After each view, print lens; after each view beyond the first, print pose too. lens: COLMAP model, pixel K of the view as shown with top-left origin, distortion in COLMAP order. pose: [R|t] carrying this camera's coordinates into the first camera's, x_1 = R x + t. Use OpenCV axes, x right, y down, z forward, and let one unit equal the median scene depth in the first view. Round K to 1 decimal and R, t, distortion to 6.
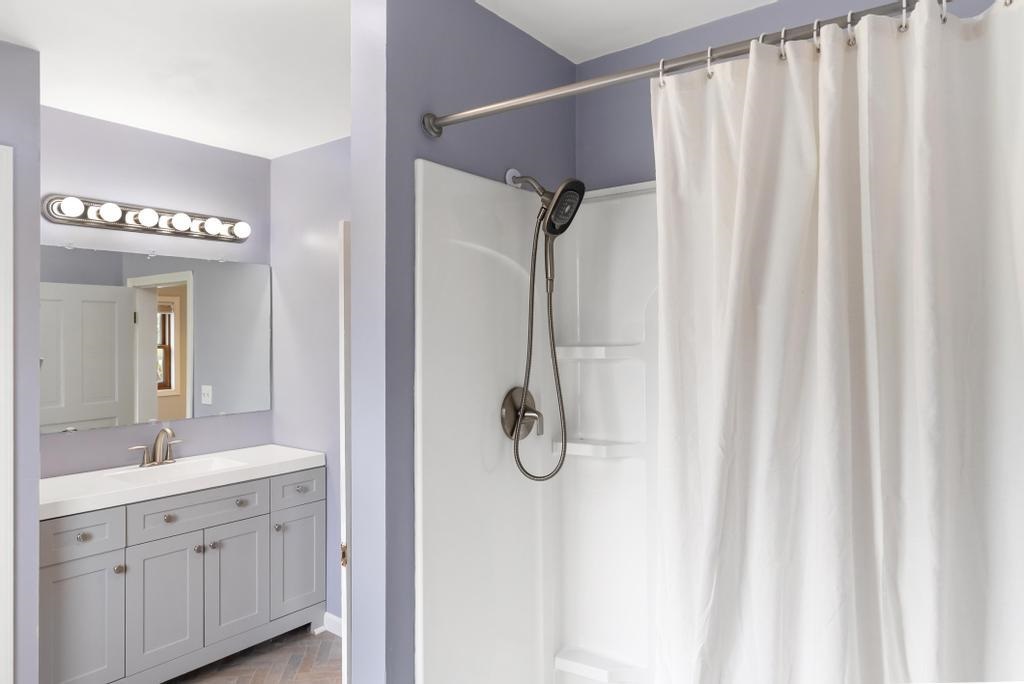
lens RADIAL K [[643.4, 0, 511.1], [0, 643.4, 336.7], [0, 0, 1]] dist [0.008869, 0.001380]
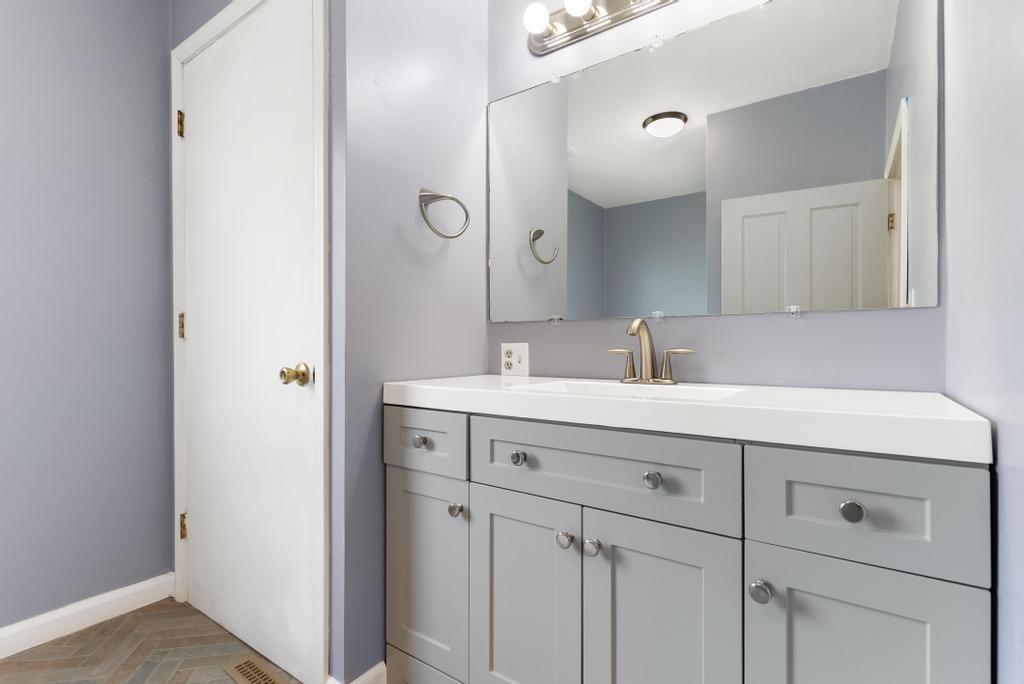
lens RADIAL K [[492.5, 0, 509.0], [0, 492.5, 339.3], [0, 0, 1]] dist [-0.000321, -0.000512]
pose [[0.037306, -0.011248, -0.999241, -0.099633], [-0.001887, 0.999934, -0.011326, 0.168820], [0.999302, 0.002308, 0.037283, 0.889753]]
